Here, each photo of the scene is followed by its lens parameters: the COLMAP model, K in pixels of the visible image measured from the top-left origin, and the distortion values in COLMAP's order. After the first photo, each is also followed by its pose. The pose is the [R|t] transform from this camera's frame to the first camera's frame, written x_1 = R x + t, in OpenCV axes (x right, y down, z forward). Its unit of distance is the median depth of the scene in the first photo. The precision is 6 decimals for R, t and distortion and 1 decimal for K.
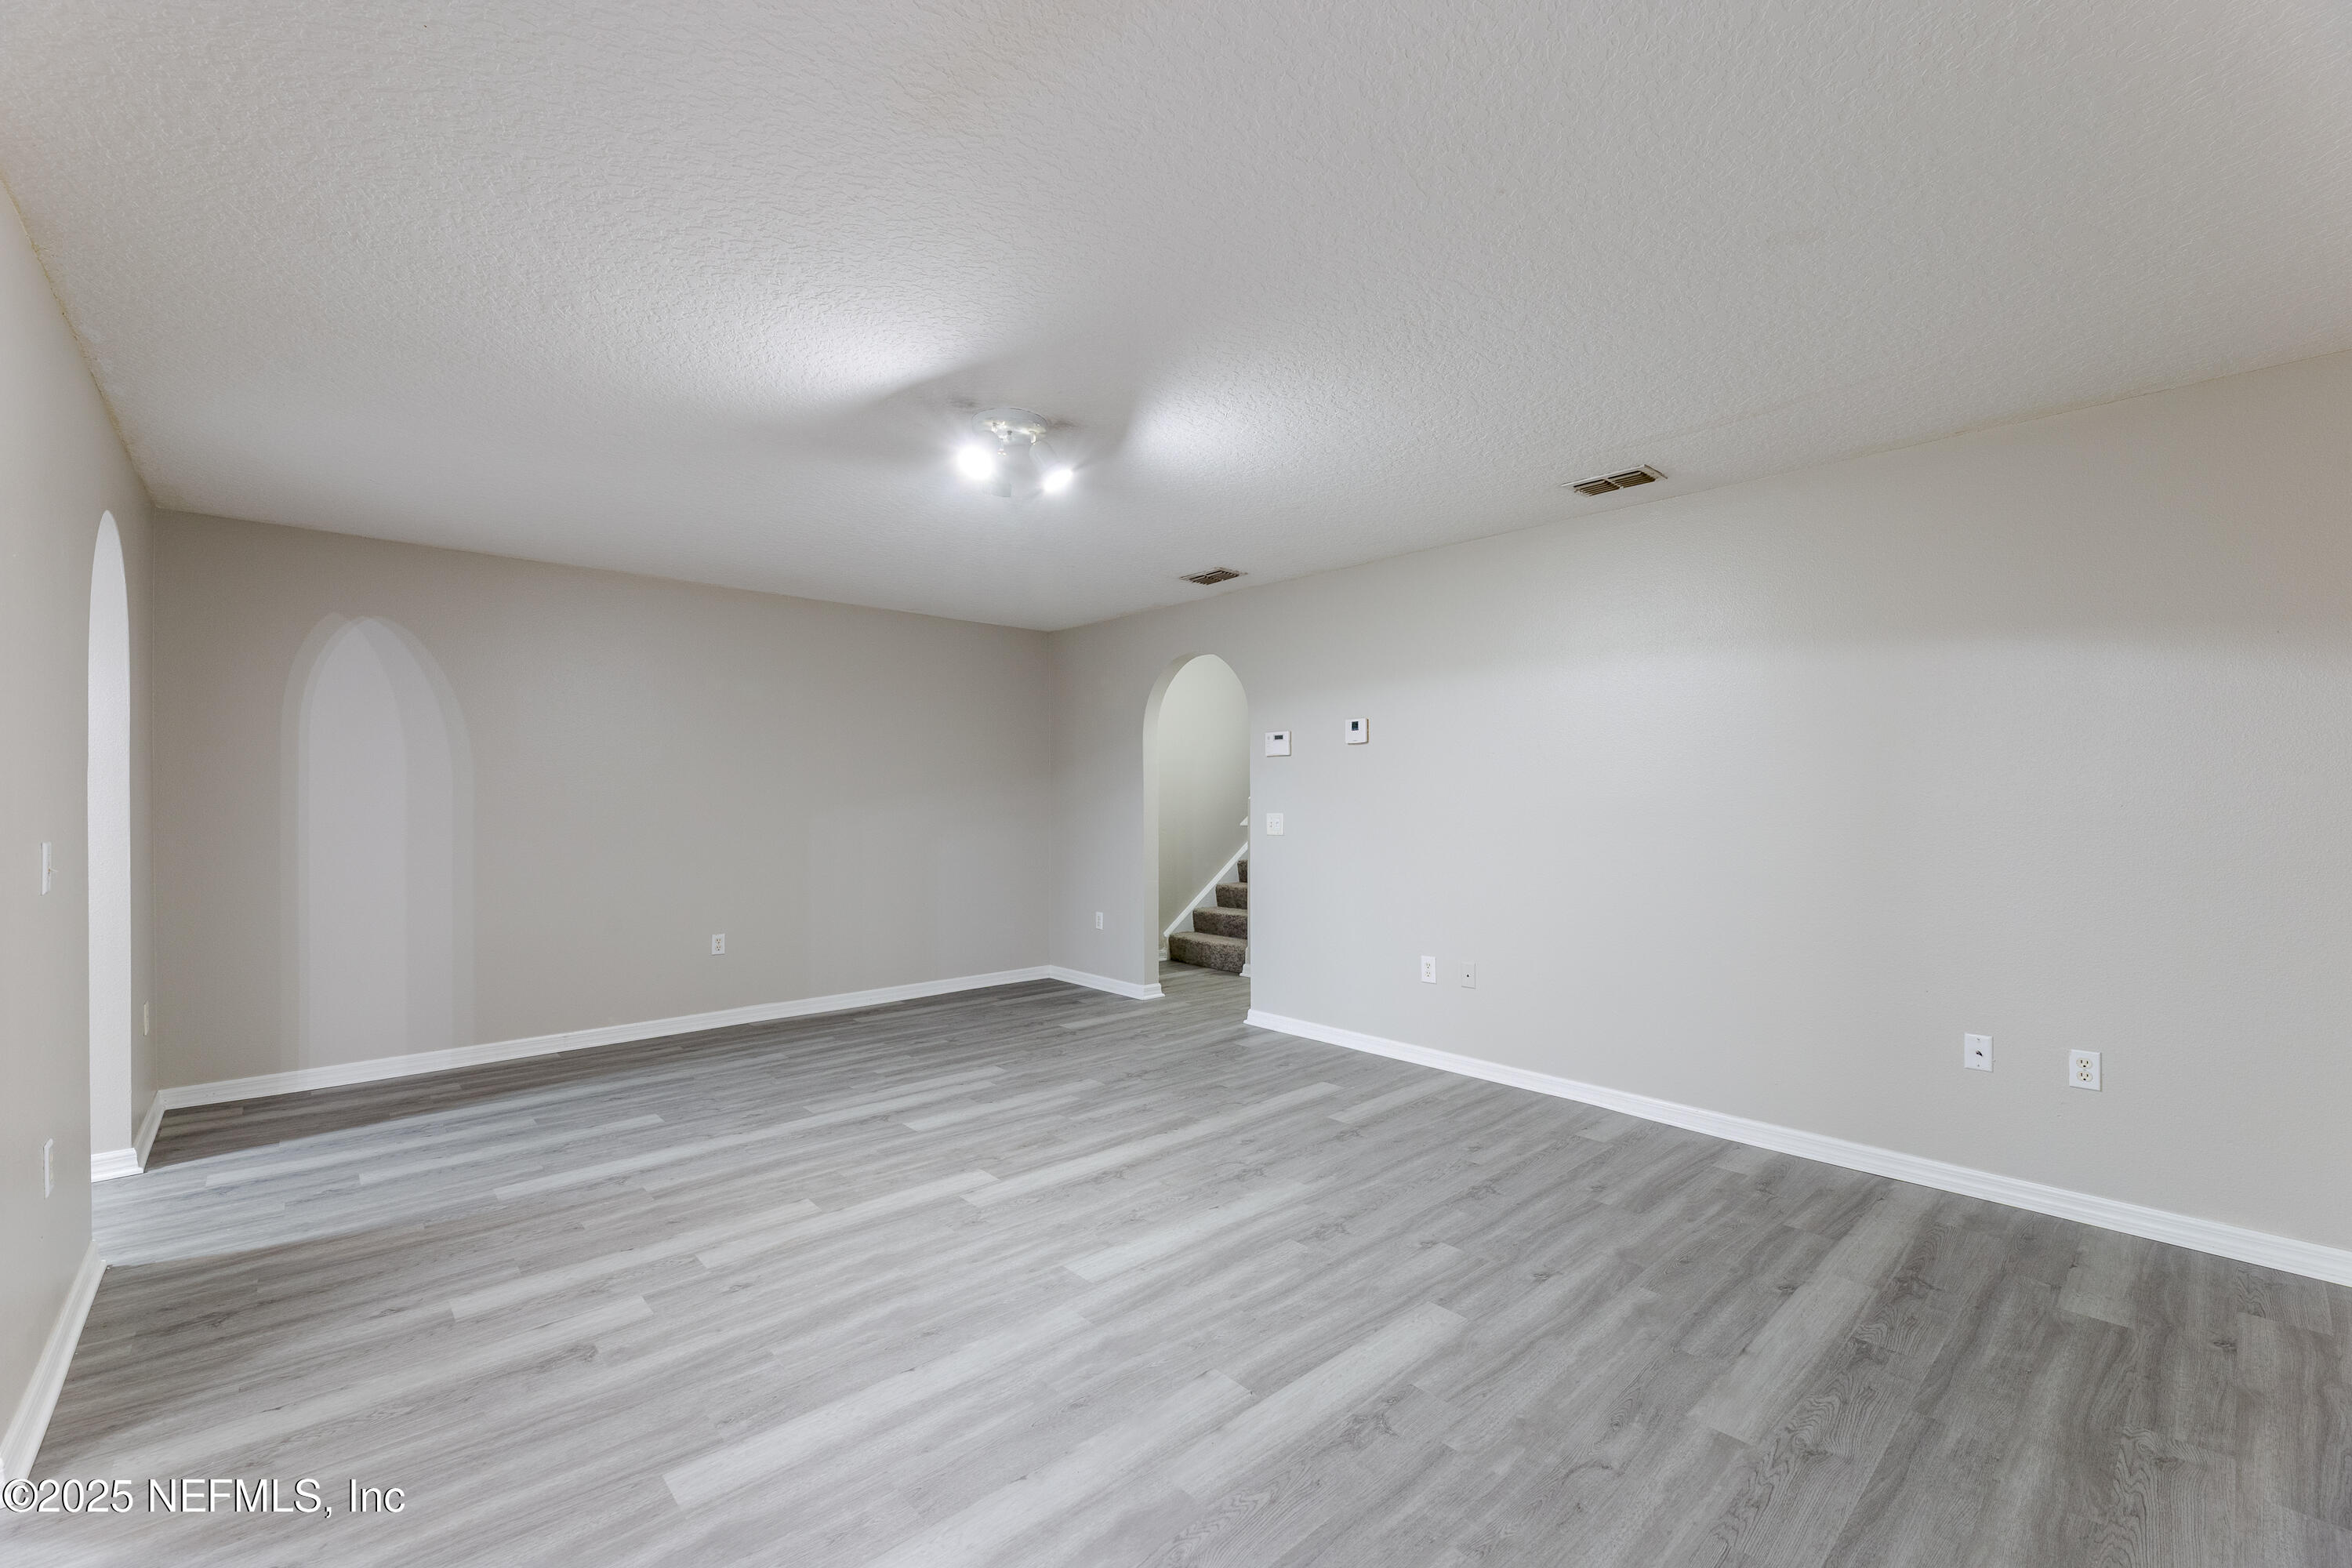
lens RADIAL K [[977.7, 0, 1181.6], [0, 977.7, 789.4], [0, 0, 1]] dist [0.000349, 0.000720]
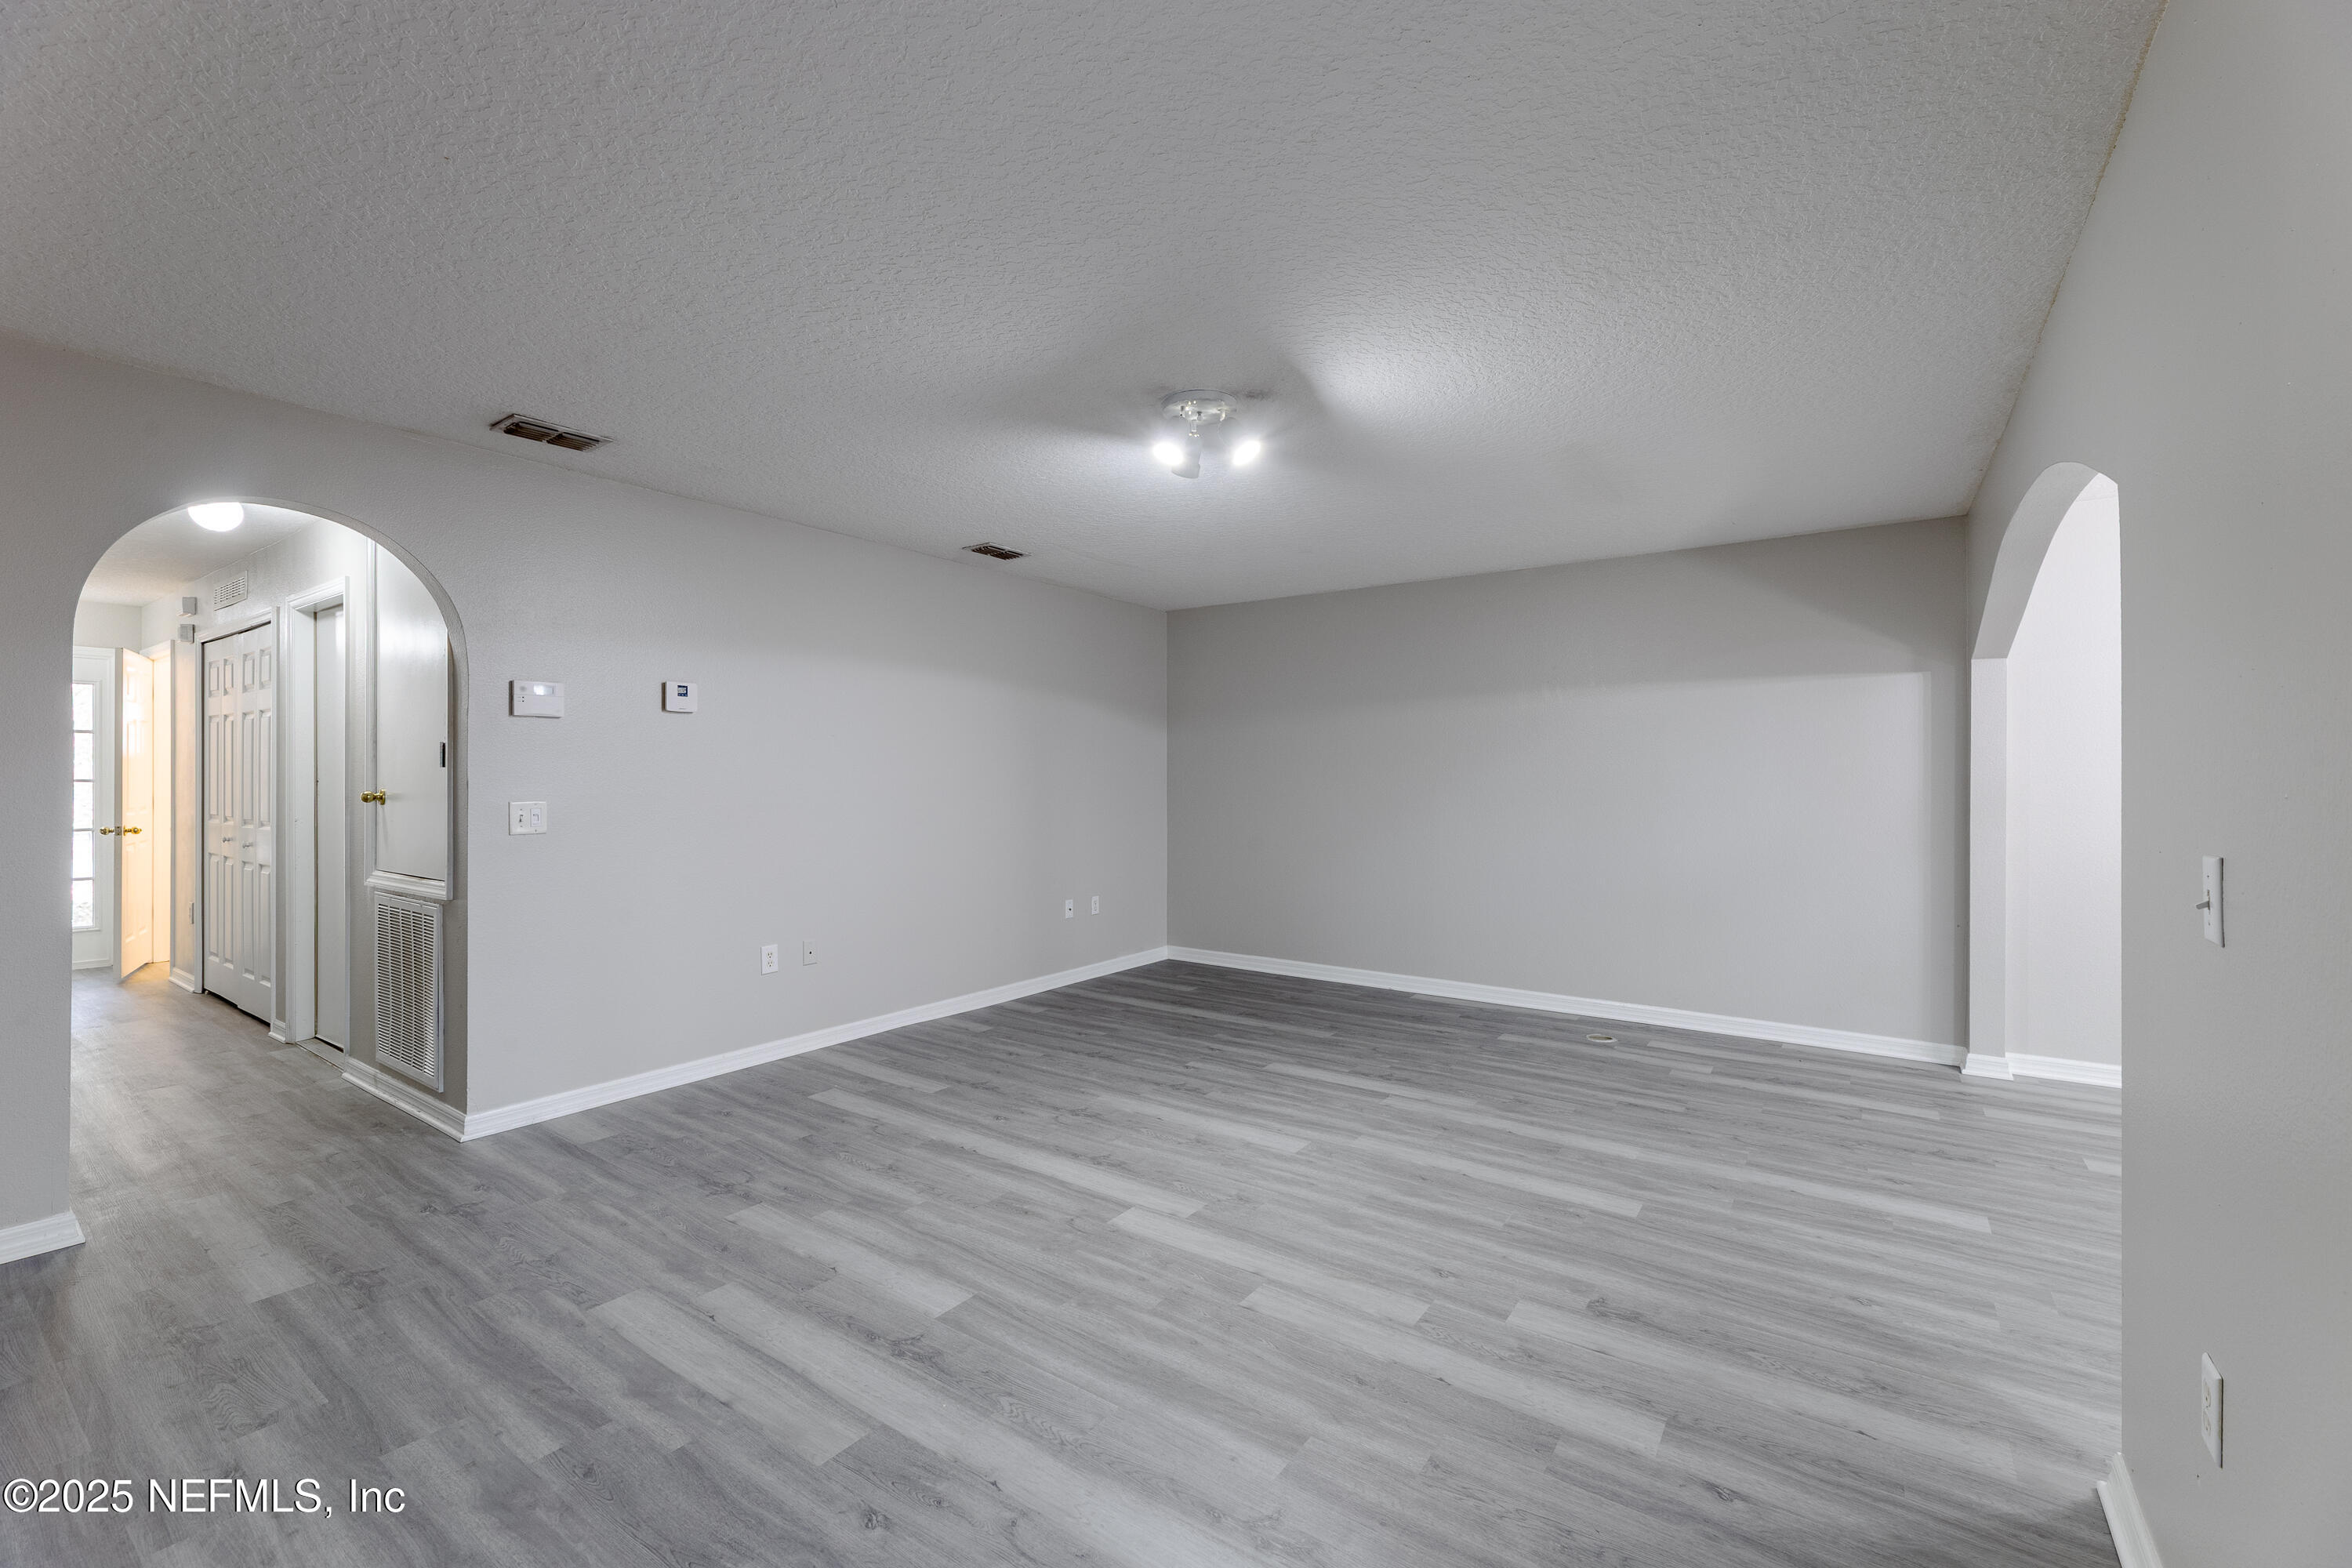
lens RADIAL K [[977.7, 0, 1171.4], [0, 977.7, 780.1], [0, 0, 1]] dist [0.000349, 0.000720]
pose [[-0.213967, -0.003619, 0.976834, -1.114952], [-0.007863, 0.999967, 0.001982, 0.008543], [-0.976809, -0.007257, -0.213989, 1.217422]]
